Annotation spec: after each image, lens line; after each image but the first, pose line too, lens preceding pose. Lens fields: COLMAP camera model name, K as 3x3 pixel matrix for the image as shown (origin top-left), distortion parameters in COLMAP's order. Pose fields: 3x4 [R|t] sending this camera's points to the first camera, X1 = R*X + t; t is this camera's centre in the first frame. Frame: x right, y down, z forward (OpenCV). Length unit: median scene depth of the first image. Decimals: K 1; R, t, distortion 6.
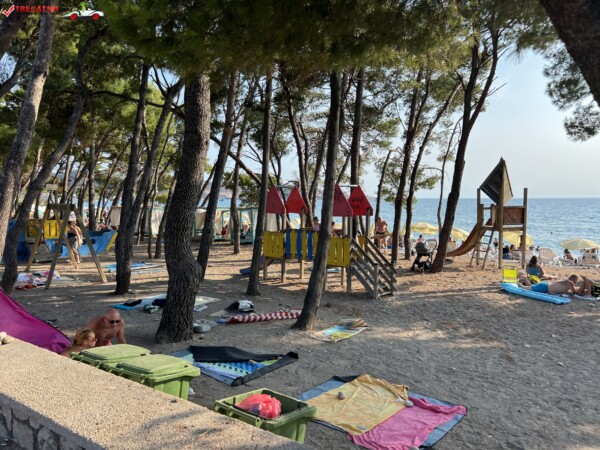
lens RADIAL K [[454.2, 0, 301.1], [0, 454.2, 228.0], [0, 0, 1]] dist [0.010263, -0.003182]
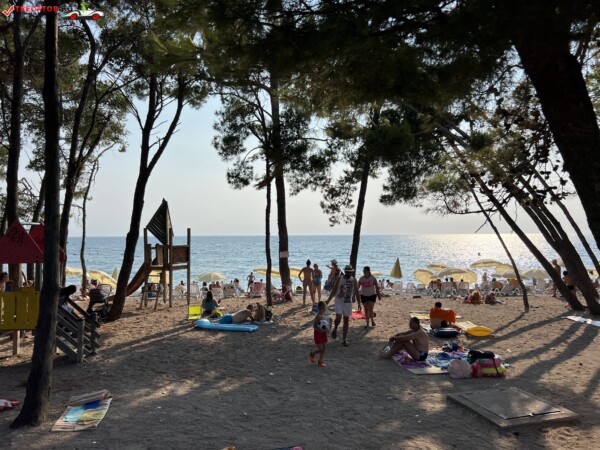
lens RADIAL K [[454.2, 0, 300.4], [0, 454.2, 221.7], [0, 0, 1]] dist [0.010263, -0.003182]
pose [[0.661843, 0.020134, 0.749372, -0.157894], [0.054792, 0.995666, -0.075144, -0.009958], [-0.747637, 0.090793, 0.657872, 0.115602]]
